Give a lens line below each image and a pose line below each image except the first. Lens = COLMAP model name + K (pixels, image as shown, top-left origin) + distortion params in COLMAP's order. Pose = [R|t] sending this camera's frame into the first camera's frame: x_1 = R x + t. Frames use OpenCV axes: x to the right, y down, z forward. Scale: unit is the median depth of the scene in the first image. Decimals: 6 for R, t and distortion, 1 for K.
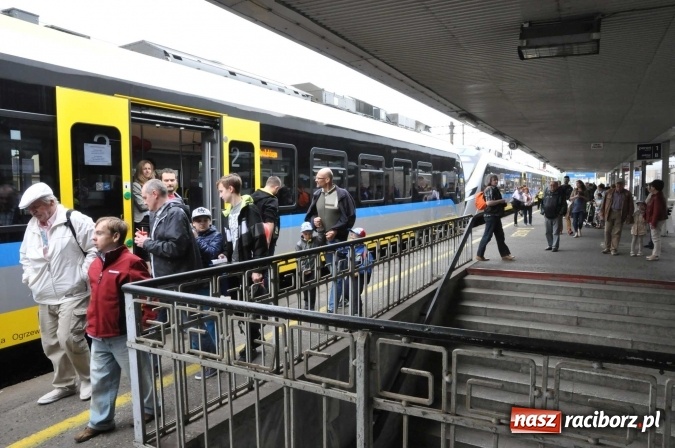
lens RADIAL K [[460.3, 0, 337.2], [0, 460.3, 222.5], [0, 0, 1]] dist [-0.084487, 0.035724]
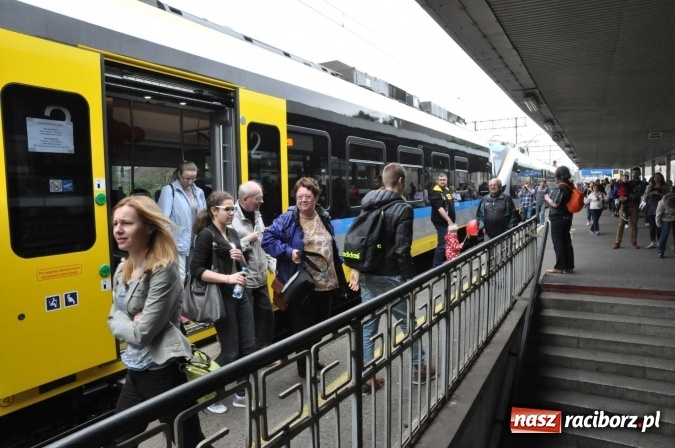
lens RADIAL K [[460.3, 0, 337.9], [0, 460.3, 227.5], [0, 0, 1]] dist [-0.084487, 0.035724]
pose [[0.999847, -0.014725, -0.009485, -0.079287], [0.014795, 0.999863, 0.007390, -0.013121], [0.009375, -0.007529, 0.999928, 0.244003]]
